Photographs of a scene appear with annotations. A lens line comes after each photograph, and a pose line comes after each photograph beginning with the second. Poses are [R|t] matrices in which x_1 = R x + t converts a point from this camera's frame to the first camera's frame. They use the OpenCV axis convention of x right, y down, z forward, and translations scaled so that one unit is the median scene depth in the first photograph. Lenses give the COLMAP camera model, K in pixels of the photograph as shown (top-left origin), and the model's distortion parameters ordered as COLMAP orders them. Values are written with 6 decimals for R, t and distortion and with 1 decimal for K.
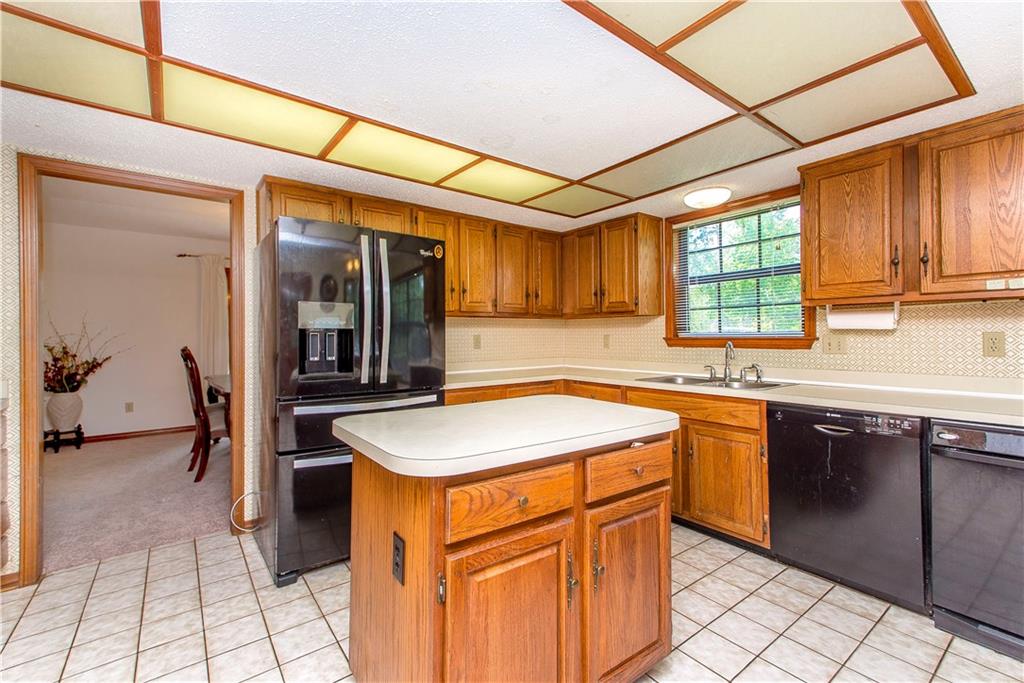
lens RADIAL K [[442.0, 0, 506.7], [0, 442.0, 336.0], [0, 0, 1]] dist [0.003564, 0.000545]
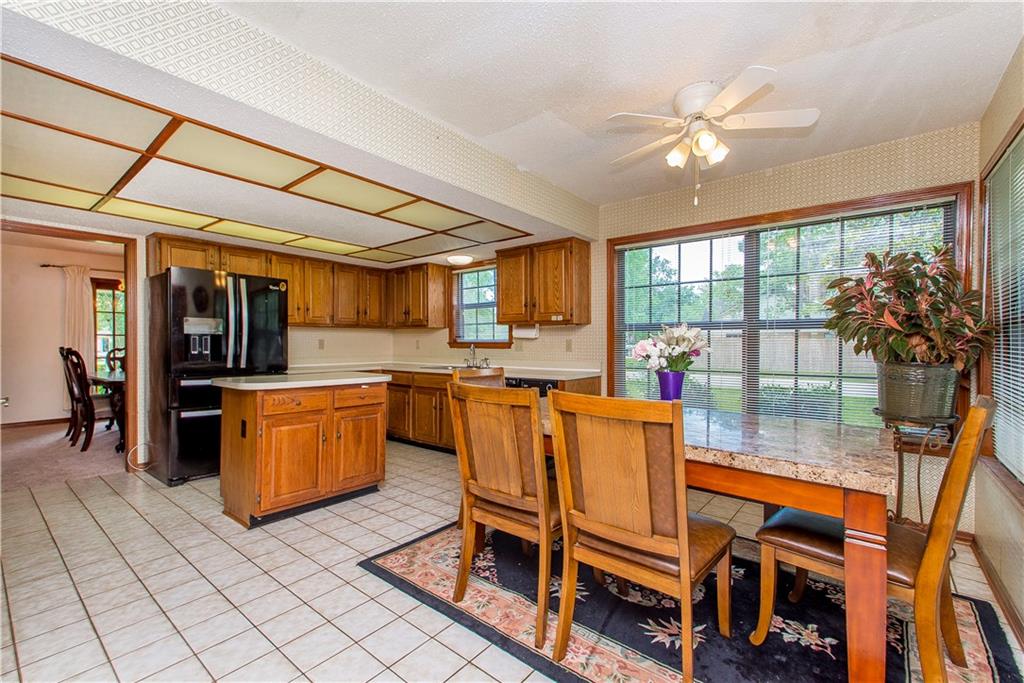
lens RADIAL K [[442.0, 0, 518.0], [0, 442.0, 348.3], [0, 0, 1]] dist [0.003564, 0.000545]
pose [[0.966812, 0.003726, 0.255462, 0.234990], [-0.006284, 0.999938, 0.009198, 0.011163], [-0.255412, -0.010498, 0.966775, -0.690275]]
